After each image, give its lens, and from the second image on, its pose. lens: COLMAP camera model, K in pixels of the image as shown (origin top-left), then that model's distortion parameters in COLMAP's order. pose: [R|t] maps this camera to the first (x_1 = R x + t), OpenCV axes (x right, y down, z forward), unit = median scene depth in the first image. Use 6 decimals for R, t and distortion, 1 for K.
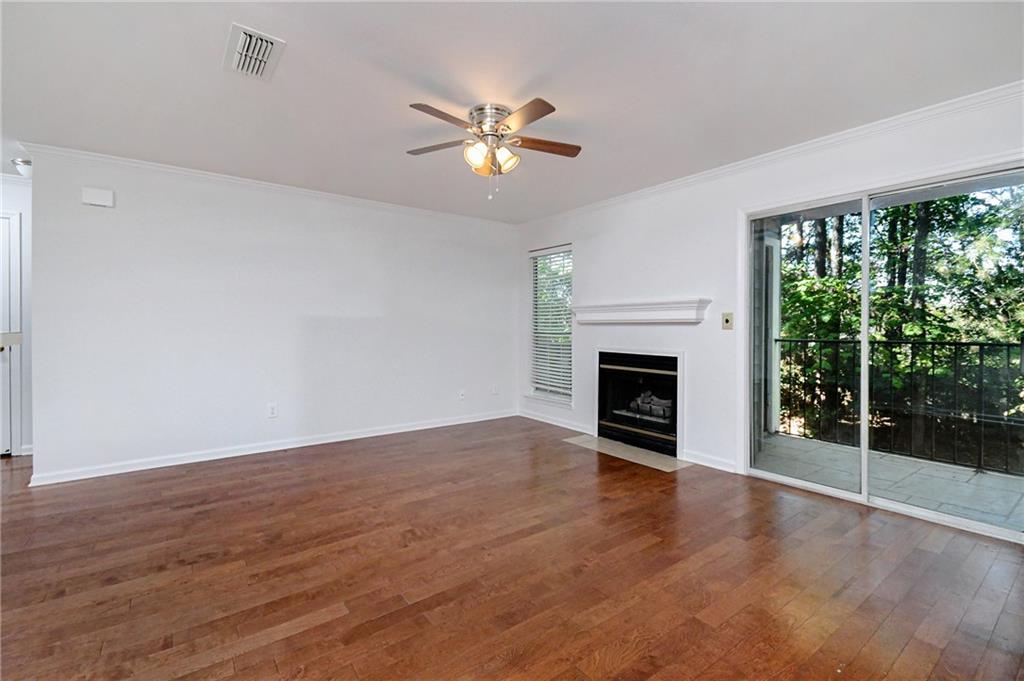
lens RADIAL K [[449.4, 0, 512.5], [0, 449.4, 337.2], [0, 0, 1]] dist [0.021080, -0.009737]
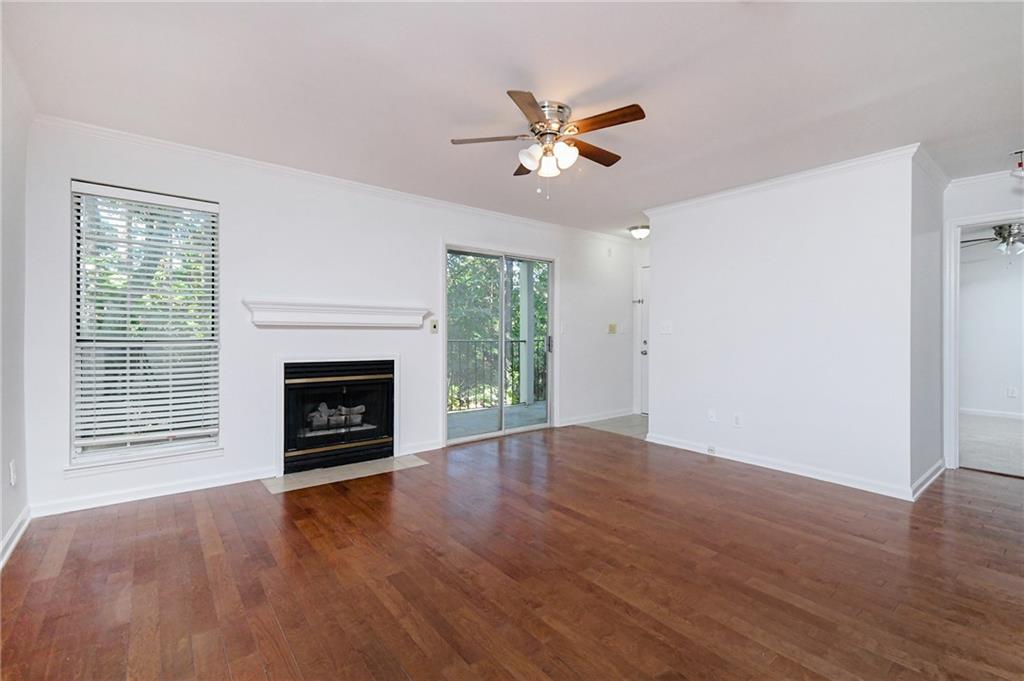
lens RADIAL K [[449.4, 0, 512.5], [0, 449.4, 337.2], [0, 0, 1]] dist [0.021080, -0.009737]
pose [[-0.038715, -0.008879, 0.999211, -0.693410], [0.011349, 0.999892, 0.009324, -0.016892], [-0.999186, 0.011701, -0.038610, 0.760498]]
